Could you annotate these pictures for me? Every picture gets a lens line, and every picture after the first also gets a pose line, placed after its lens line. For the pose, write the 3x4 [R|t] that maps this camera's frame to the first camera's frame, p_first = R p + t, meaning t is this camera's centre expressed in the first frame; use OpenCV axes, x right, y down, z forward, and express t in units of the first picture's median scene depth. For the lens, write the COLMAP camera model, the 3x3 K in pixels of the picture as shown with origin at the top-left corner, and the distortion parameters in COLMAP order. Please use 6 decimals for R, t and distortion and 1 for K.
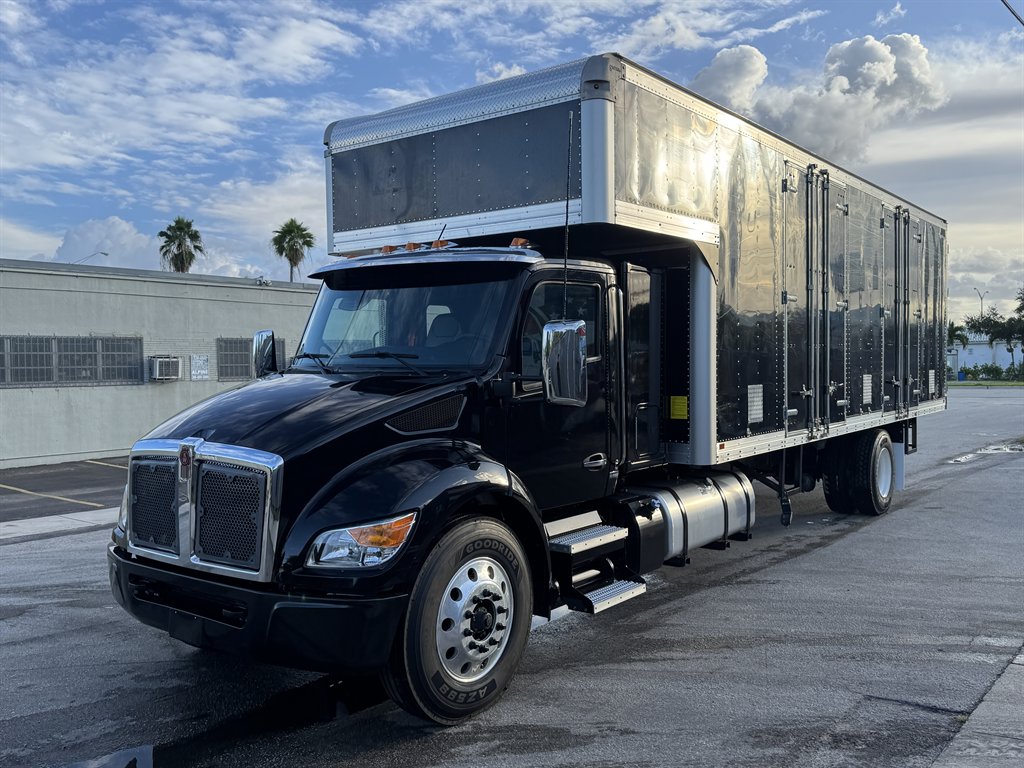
lens RADIAL K [[884.0, 0, 499.0], [0, 884.0, 383.6], [0, 0, 1]] dist [0.146163, -0.273860]
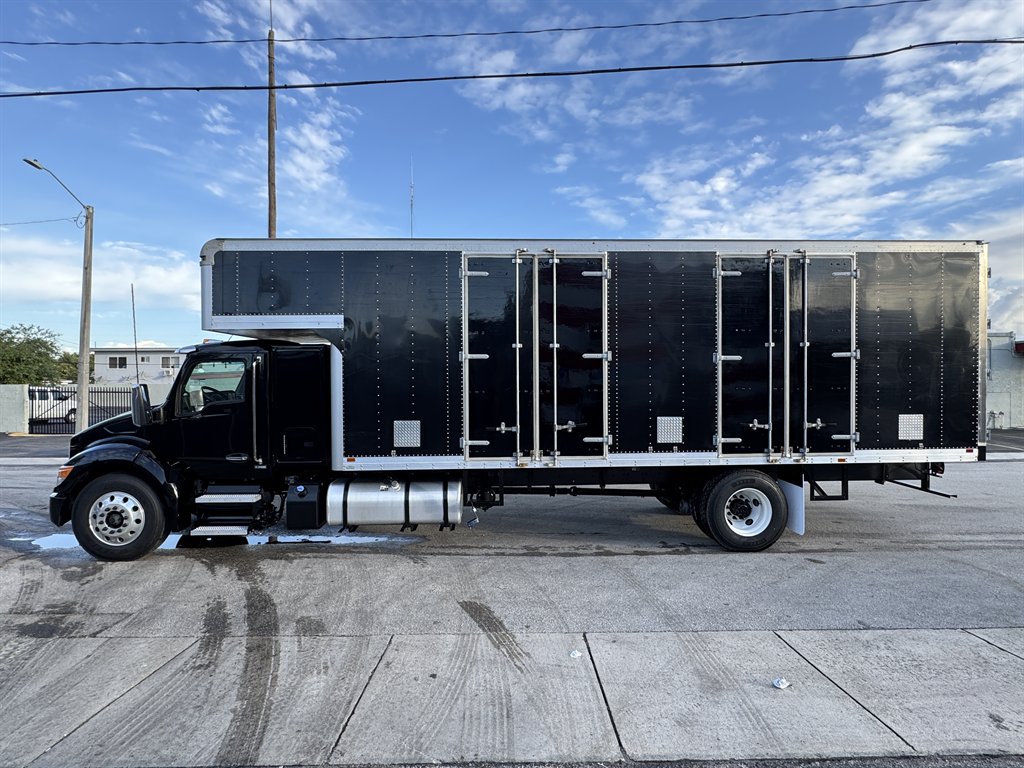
lens RADIAL K [[521.8, 0, 512.0], [0, 521.8, 384.0], [0, 0, 1]] dist [-0.005582, 0.000015]
pose [[0.644694, 0.016389, -0.764265, 1.245452], [-0.023408, 0.999725, 0.001693, -0.075518], [0.764082, 0.016799, 0.644900, 0.713282]]
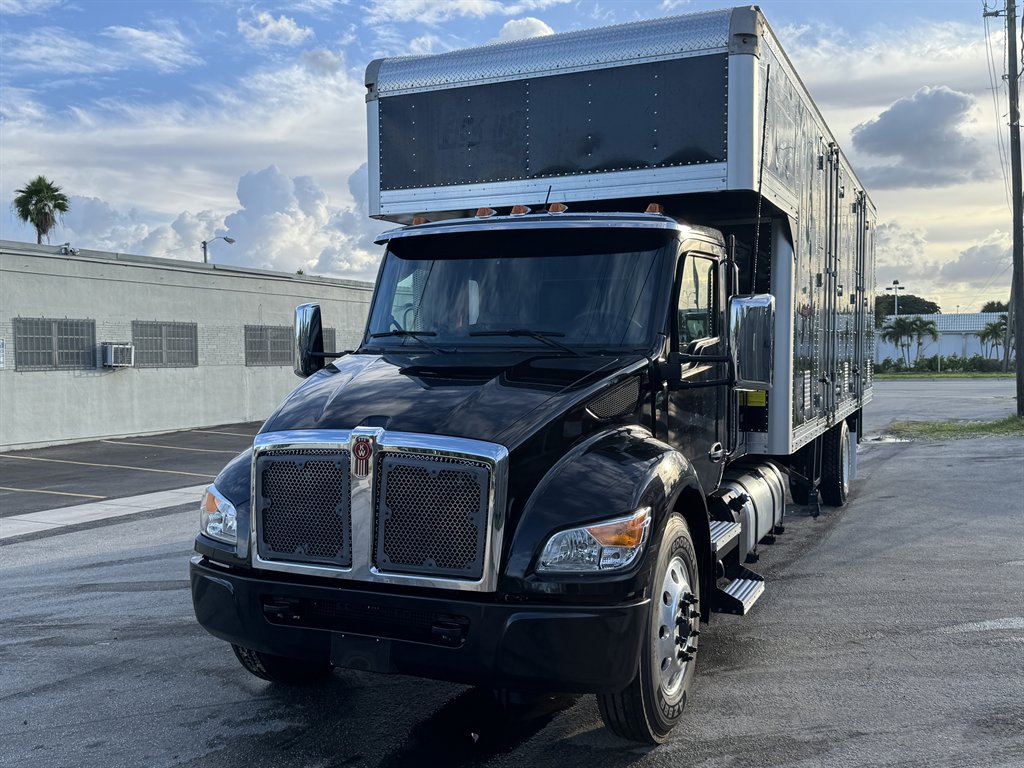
lens RADIAL K [[977.7, 0, 504.8], [0, 977.7, 394.3], [0, 0, 1]] dist [0.170284, -0.353084]
pose [[0.972136, -0.004222, 0.234381, -0.332409], [0.000339, 0.999862, 0.016604, 0.011195], [-0.234419, -0.016062, 0.972003, 0.057357]]
